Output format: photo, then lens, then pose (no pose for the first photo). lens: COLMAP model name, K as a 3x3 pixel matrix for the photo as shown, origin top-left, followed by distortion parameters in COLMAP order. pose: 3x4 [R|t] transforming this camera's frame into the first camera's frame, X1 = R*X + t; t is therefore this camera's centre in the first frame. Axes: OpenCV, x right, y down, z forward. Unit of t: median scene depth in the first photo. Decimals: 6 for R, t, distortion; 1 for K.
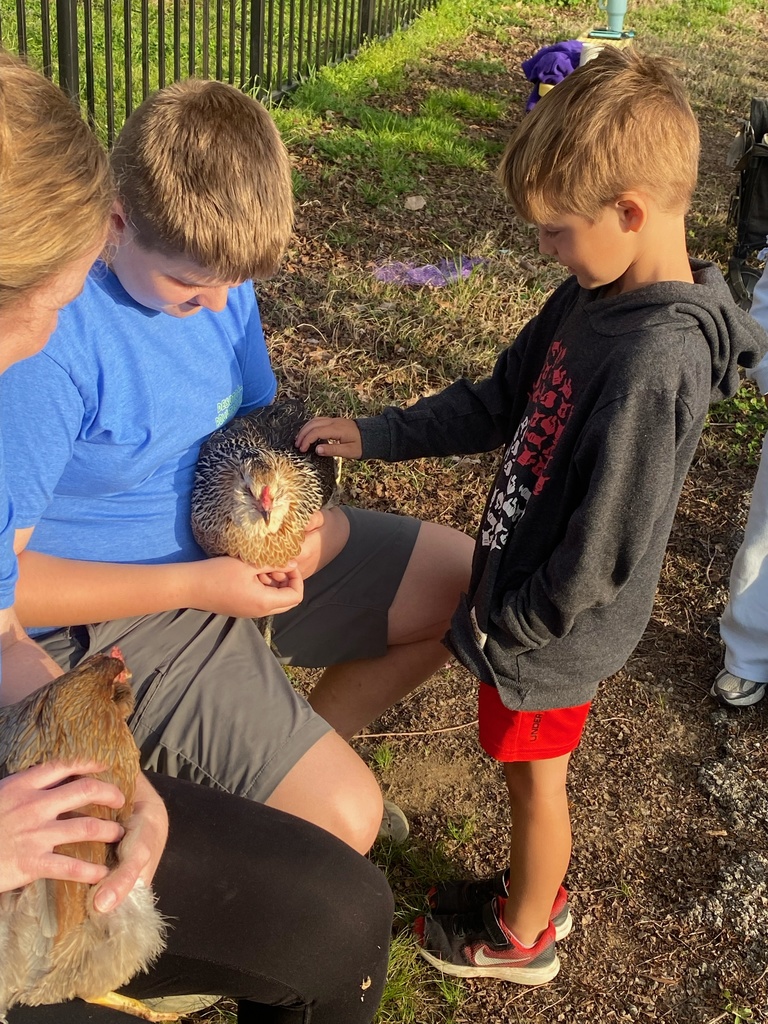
lens RADIAL K [[1320.1, 0, 383.2], [0, 1320.1, 510.2], [0, 0, 1]] dist [0.081137, 0.000000]
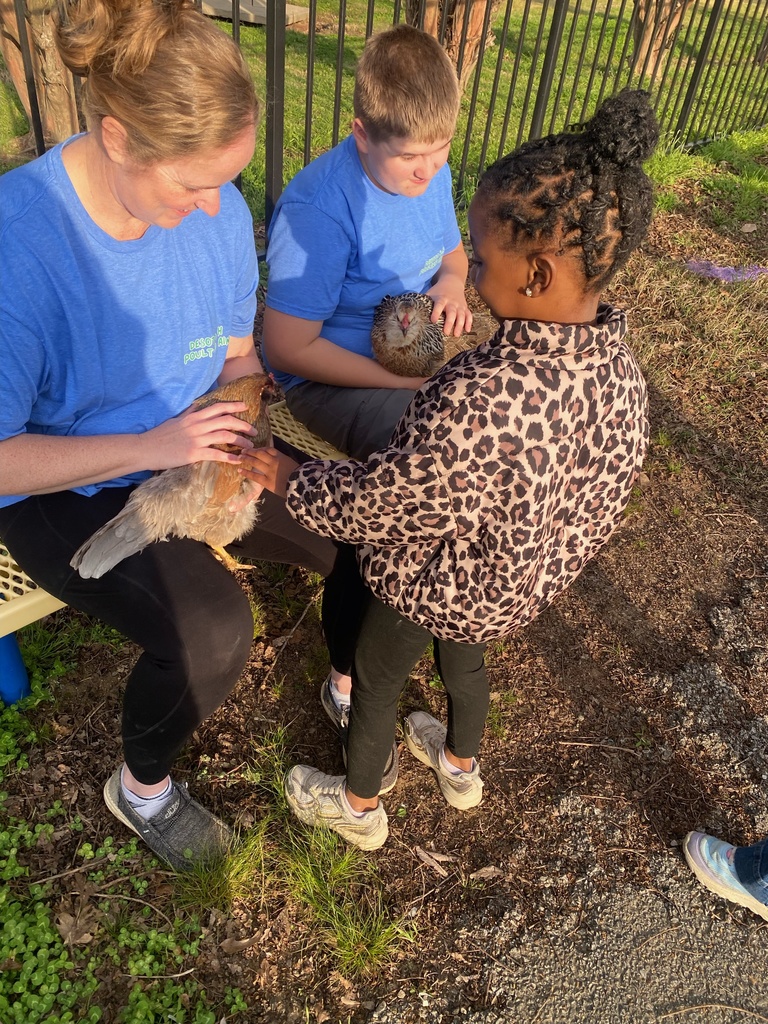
lens RADIAL K [[764.9, 0, 383.2], [0, 764.9, 515.6], [0, 0, 1]] dist [0.004163, 0.002229]
pose [[0.868910, 0.319642, -0.377921, 0.096880], [-0.262593, 0.944906, 0.195442, 0.012165], [0.419571, -0.070582, 0.904974, 0.031288]]
